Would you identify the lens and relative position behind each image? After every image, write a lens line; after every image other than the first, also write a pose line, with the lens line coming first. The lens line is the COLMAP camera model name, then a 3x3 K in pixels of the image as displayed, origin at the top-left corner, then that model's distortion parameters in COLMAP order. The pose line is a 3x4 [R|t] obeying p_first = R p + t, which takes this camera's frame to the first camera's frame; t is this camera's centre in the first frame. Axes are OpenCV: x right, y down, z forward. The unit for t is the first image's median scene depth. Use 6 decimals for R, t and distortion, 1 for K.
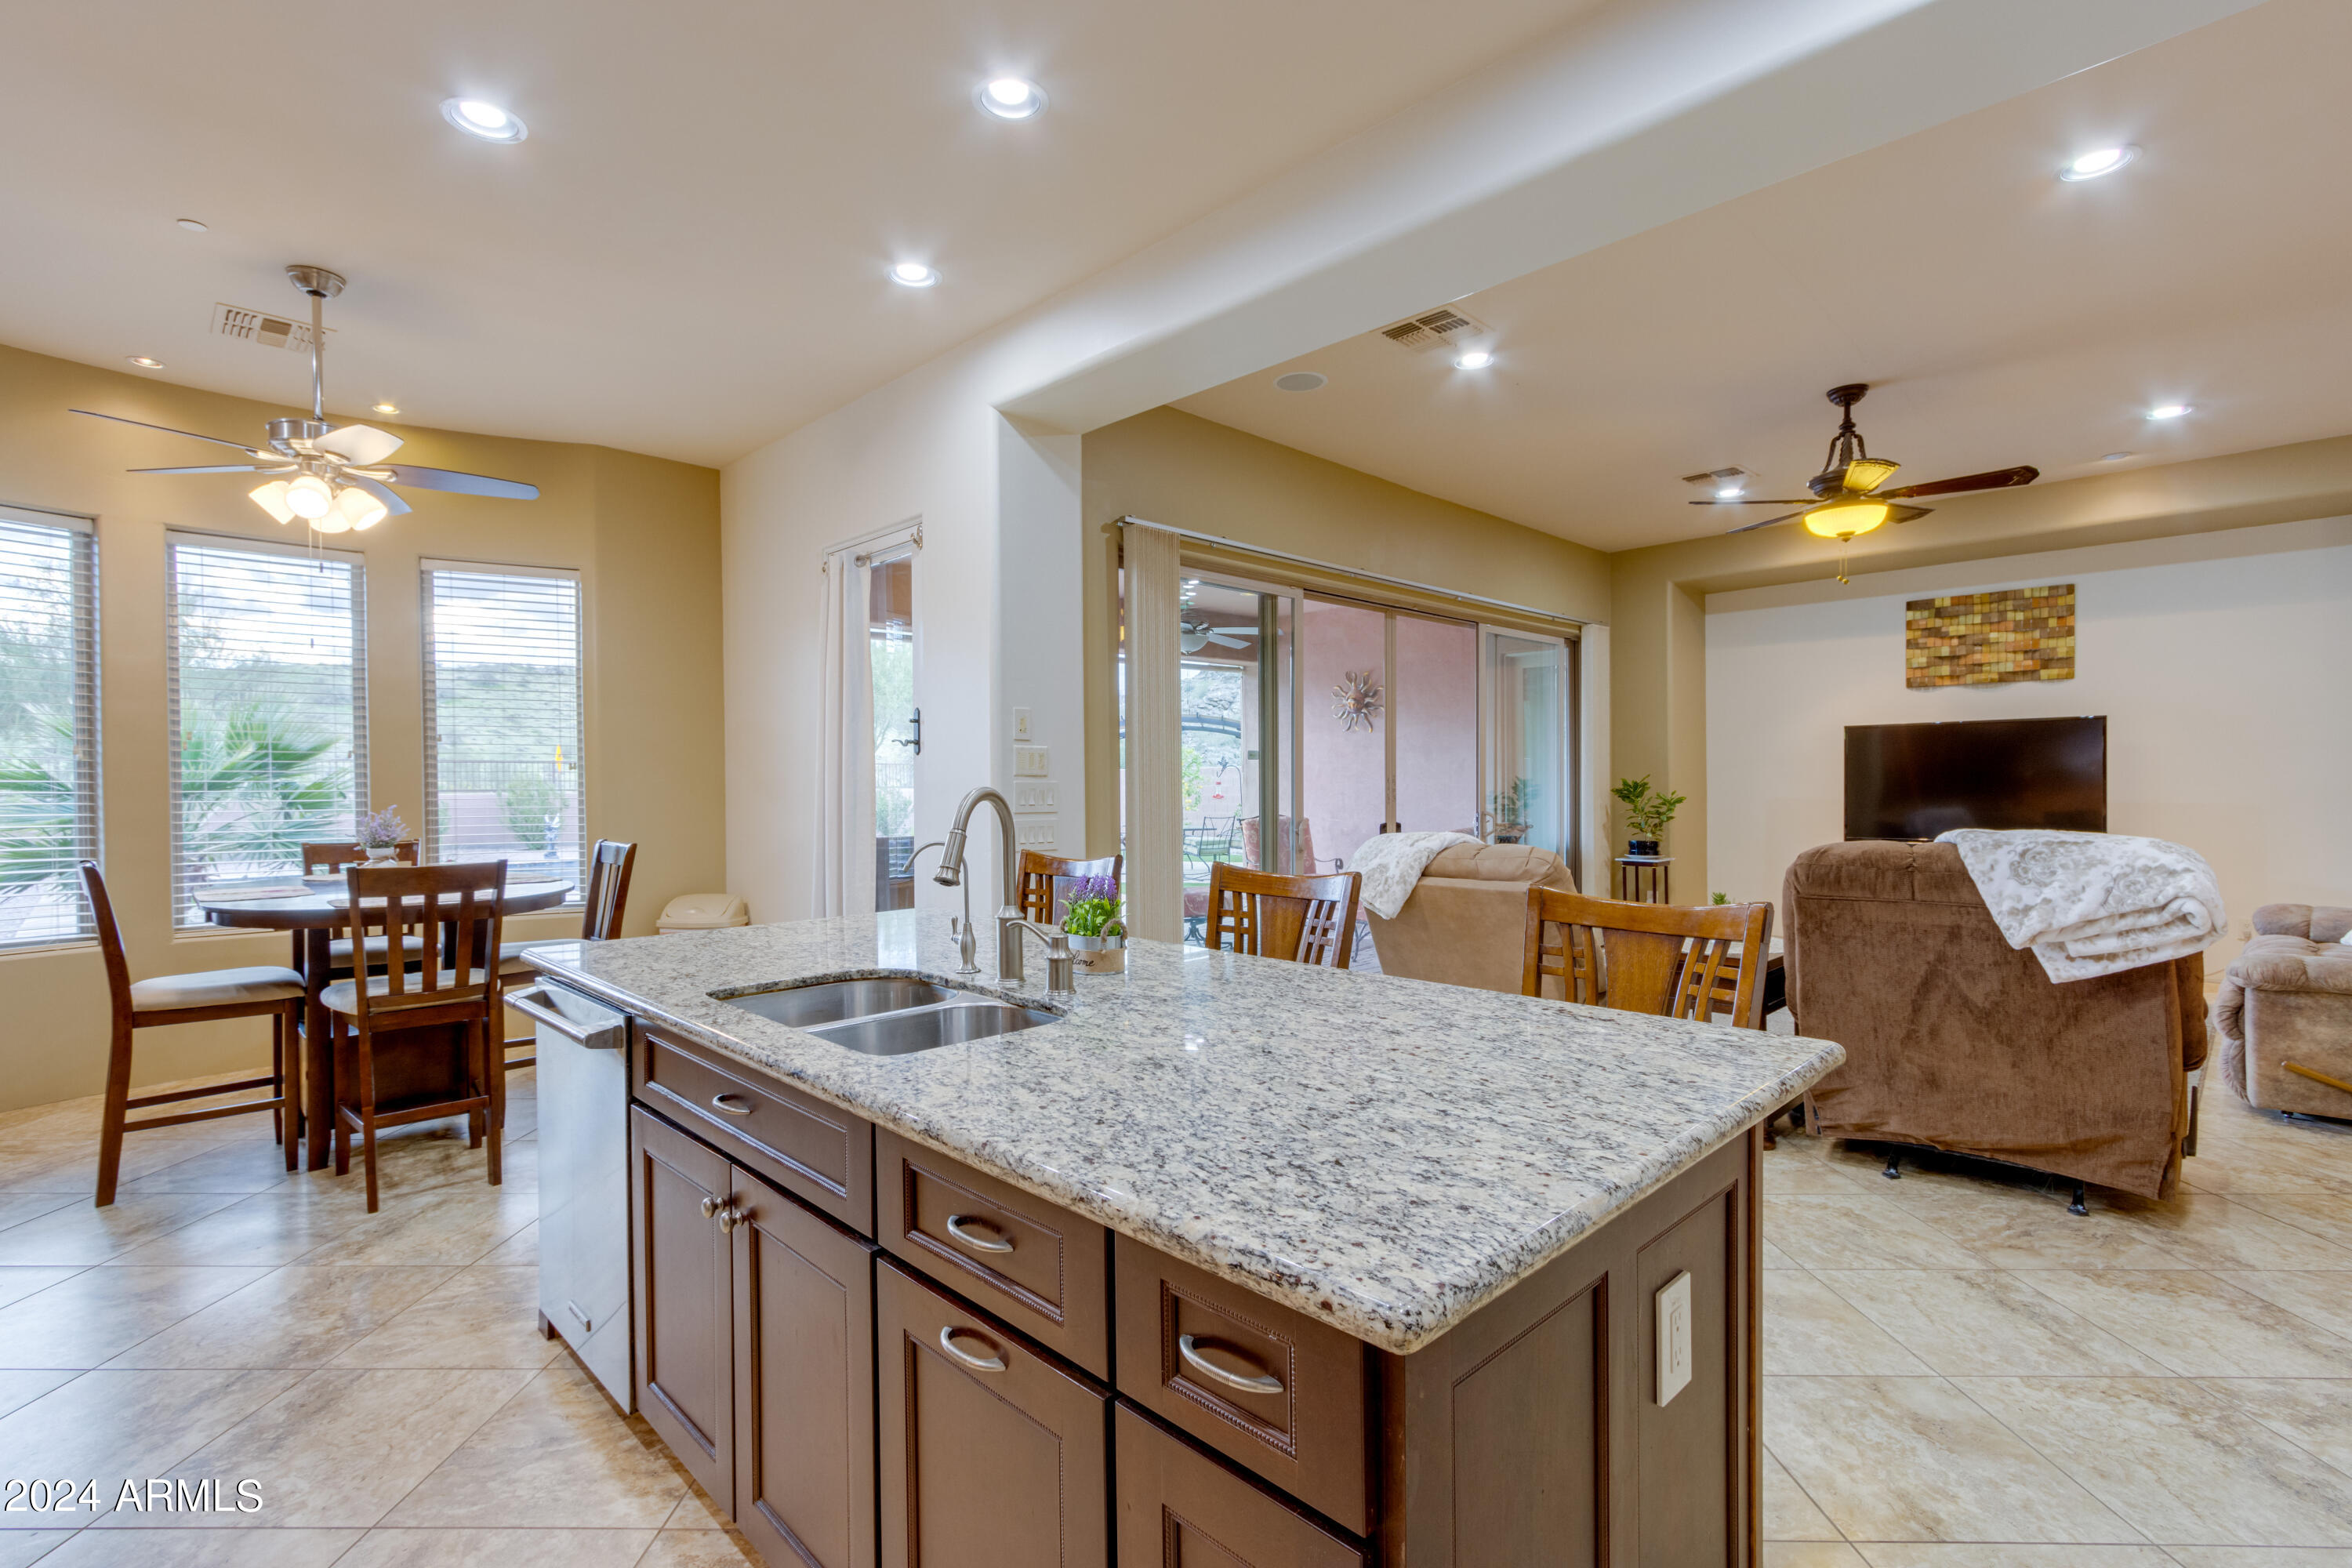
lens RADIAL K [[1072.0, 0, 1161.3], [0, 1072.0, 782.7], [0, 0, 1]] dist [0.005195, -0.001403]
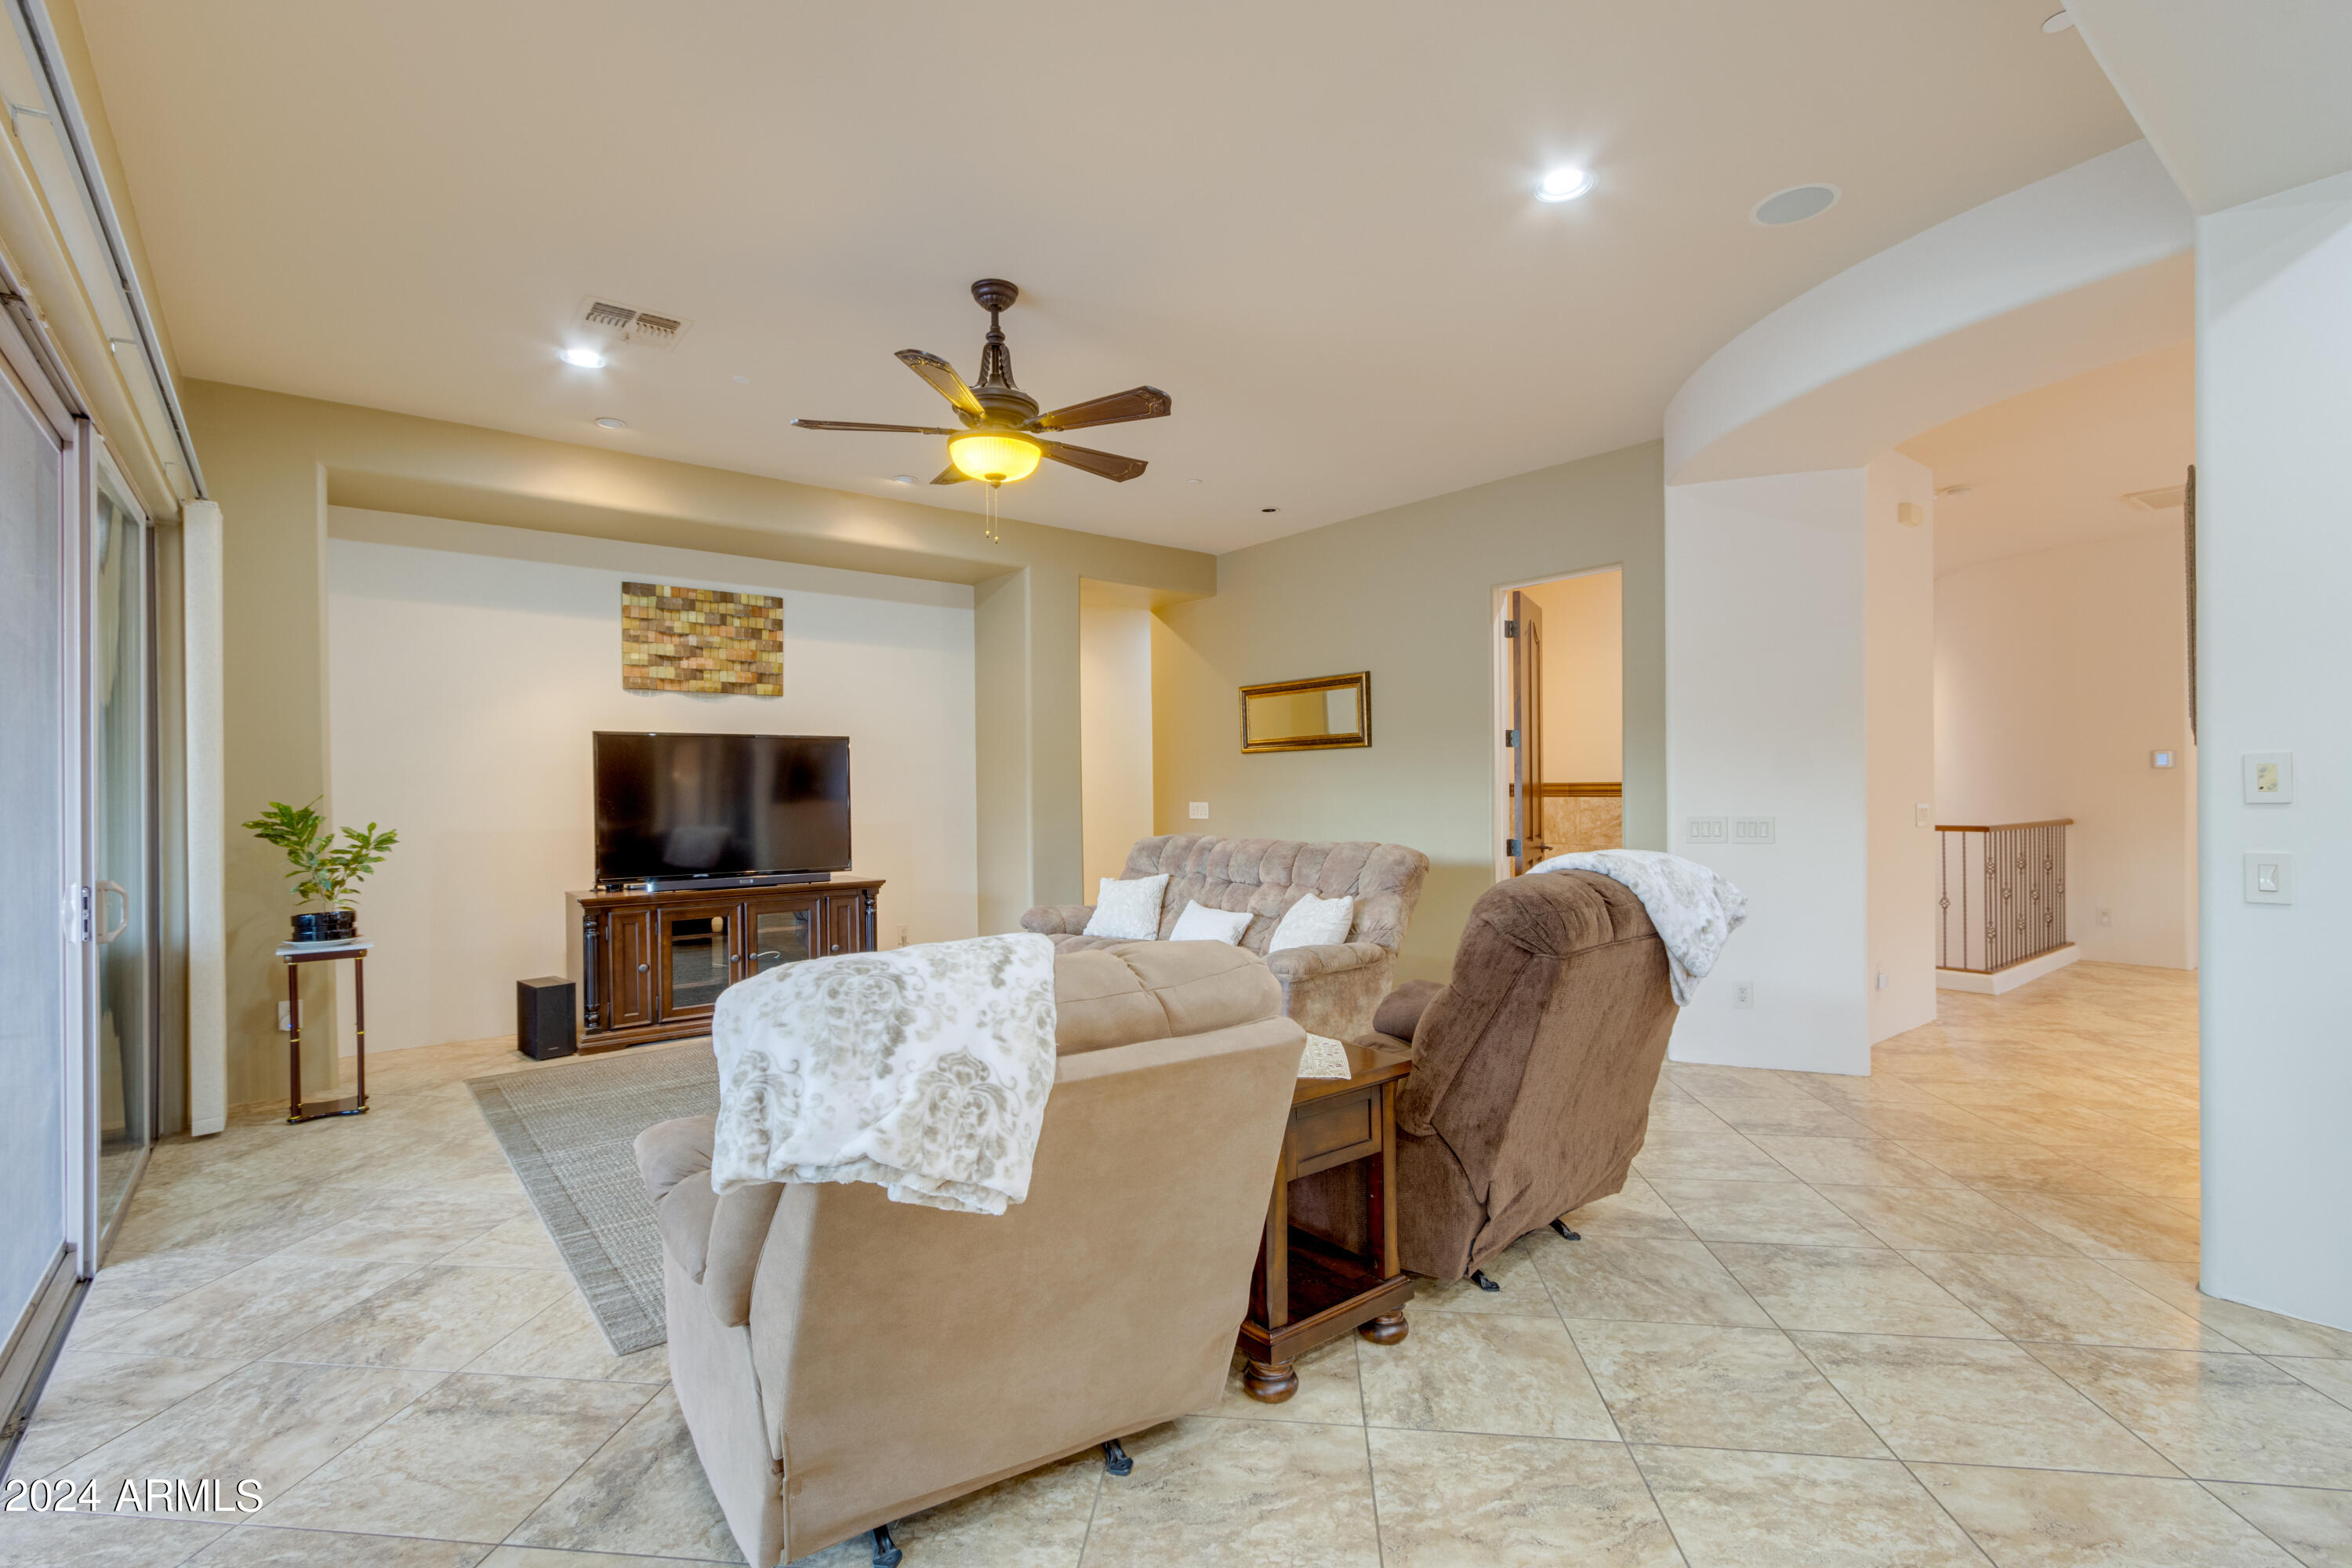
lens RADIAL K [[1072.0, 0, 1166.8], [0, 1072.0, 805.7], [0, 0, 1]] dist [0.005195, -0.001403]
pose [[0.104124, -0.009374, 0.994520, -0.071408], [0.009069, 0.999923, 0.008475, -0.003789], [-0.994523, 0.008137, 0.104201, 0.541530]]
